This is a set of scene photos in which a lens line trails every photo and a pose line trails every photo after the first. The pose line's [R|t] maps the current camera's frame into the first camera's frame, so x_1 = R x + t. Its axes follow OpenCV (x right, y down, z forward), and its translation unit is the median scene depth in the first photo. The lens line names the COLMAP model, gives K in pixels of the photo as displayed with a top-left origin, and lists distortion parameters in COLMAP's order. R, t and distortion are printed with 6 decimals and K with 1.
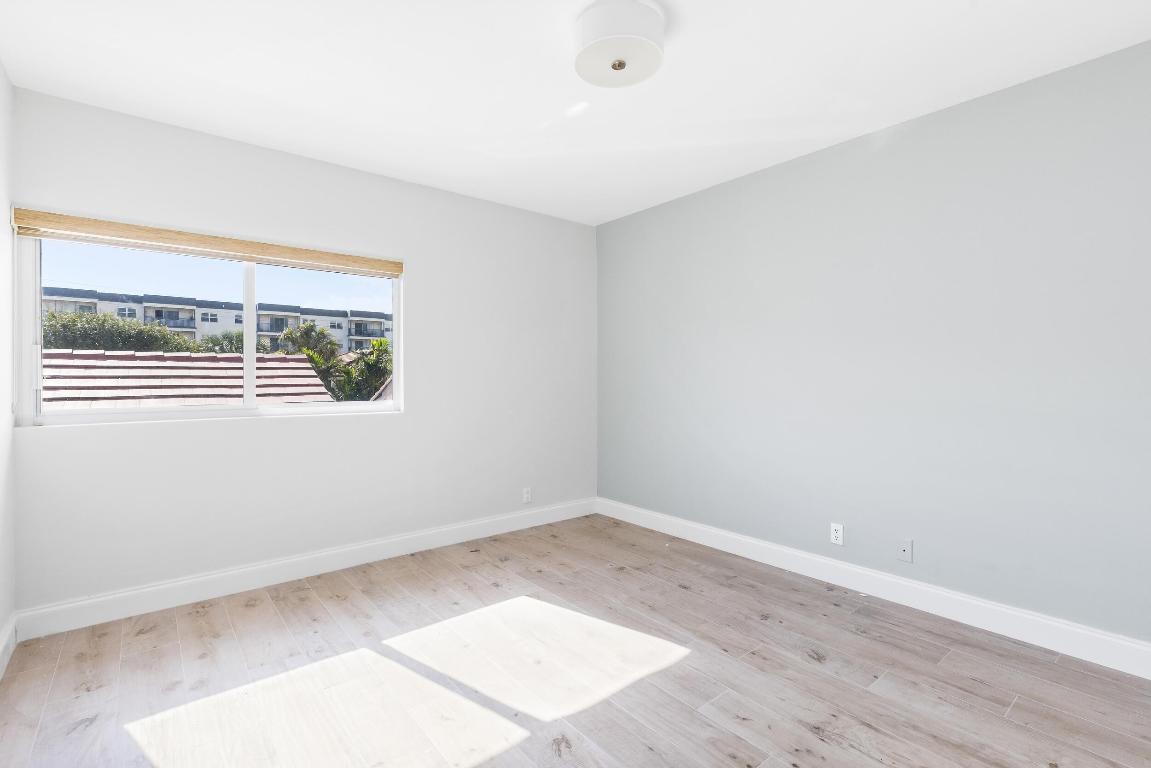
lens RADIAL K [[544.4, 0, 575.8], [0, 544.4, 383.2], [0, 0, 1]] dist [0.010513, -0.002021]
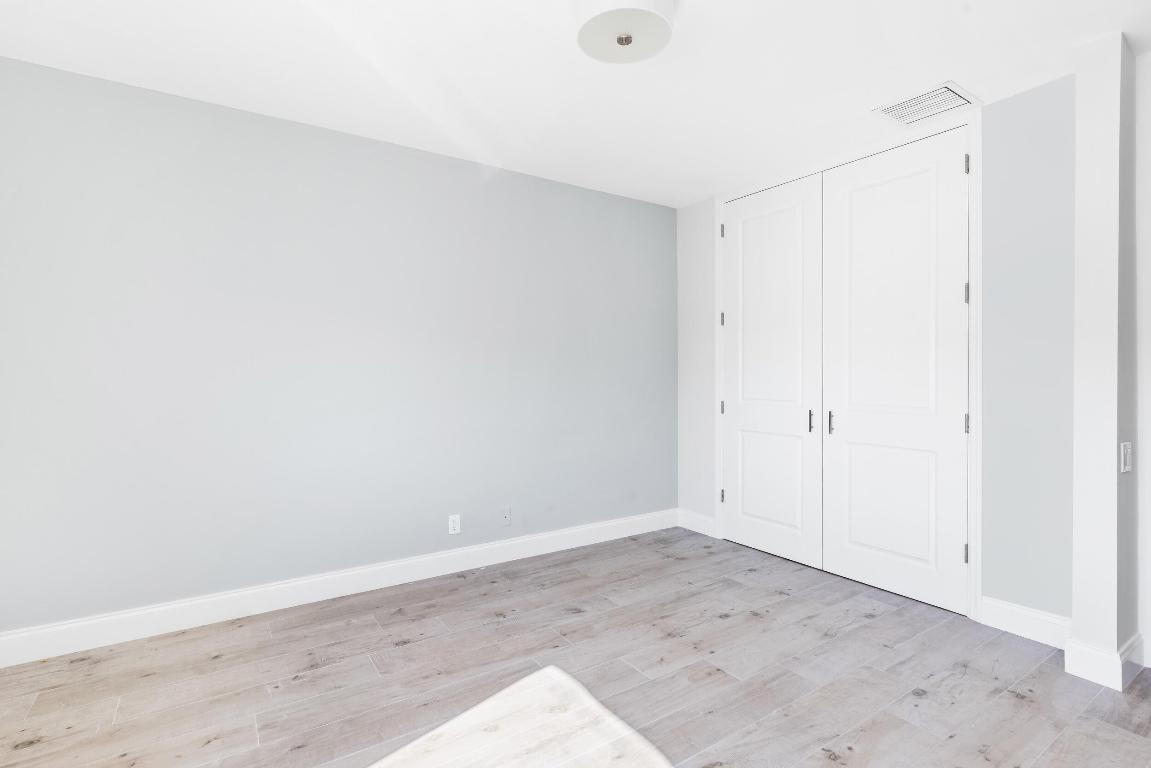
lens RADIAL K [[554.5, 0, 576.6], [0, 554.5, 378.5], [0, 0, 1]] dist [-0.003871, 0.001655]
pose [[0.078678, -0.004212, 0.996891, -0.657995], [0.013915, 0.999898, 0.003126, -0.007900], [-0.996803, 0.013626, 0.078728, 0.776128]]
